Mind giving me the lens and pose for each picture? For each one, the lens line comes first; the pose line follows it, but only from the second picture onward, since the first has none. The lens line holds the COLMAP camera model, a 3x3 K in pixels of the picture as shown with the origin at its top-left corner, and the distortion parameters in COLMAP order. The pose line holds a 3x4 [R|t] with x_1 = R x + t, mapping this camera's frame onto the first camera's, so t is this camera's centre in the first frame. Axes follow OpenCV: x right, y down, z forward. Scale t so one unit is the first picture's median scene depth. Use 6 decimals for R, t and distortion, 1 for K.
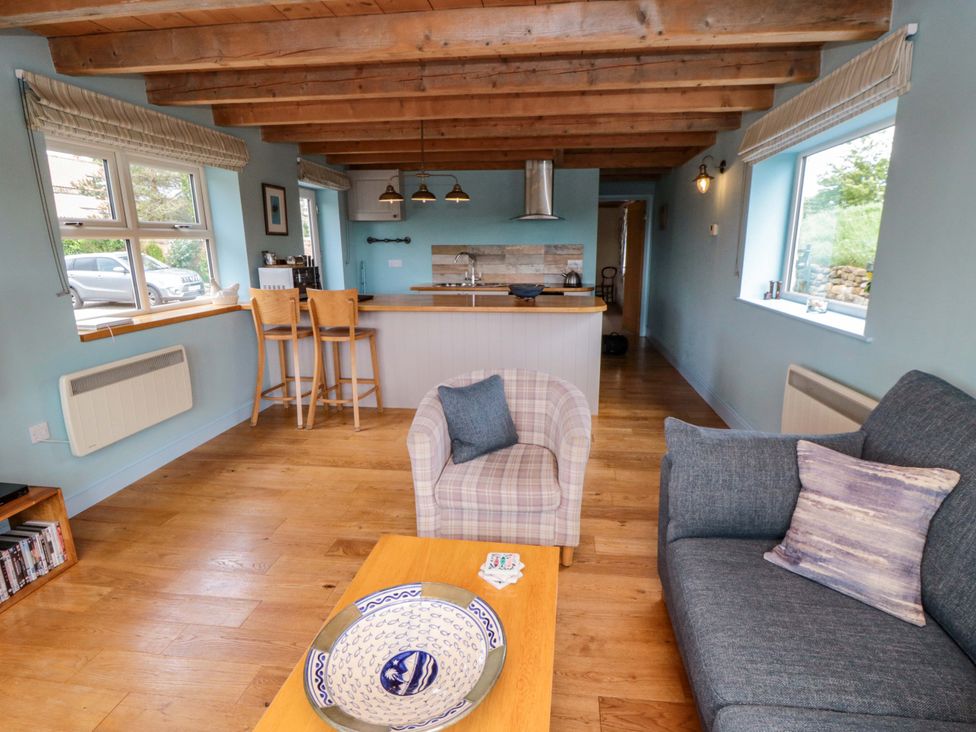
lens RADIAL K [[508.0, 0, 504.7], [0, 508.0, 366.4], [0, 0, 1]] dist [0.003977, -0.015992]
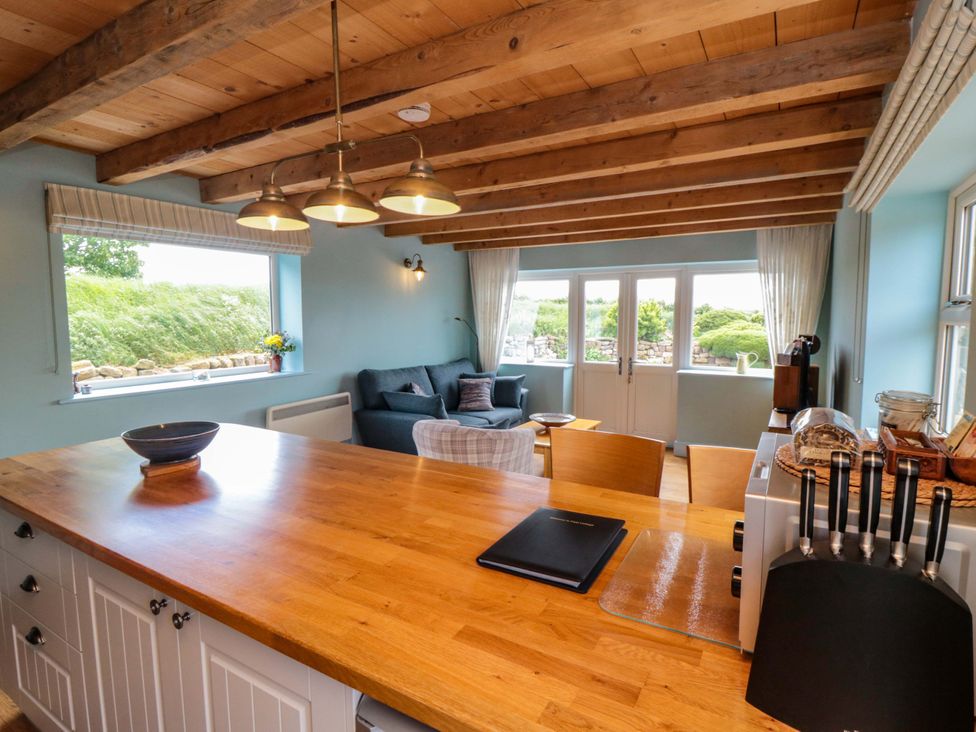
lens RADIAL K [[508.0, 0, 504.7], [0, 508.0, 366.4], [0, 0, 1]] dist [0.003977, -0.015992]
pose [[-0.920552, -0.035619, 0.388992, -0.450325], [0.094435, 0.946001, 0.310105, -0.369677], [-0.379032, 0.322202, -0.867479, 1.450169]]
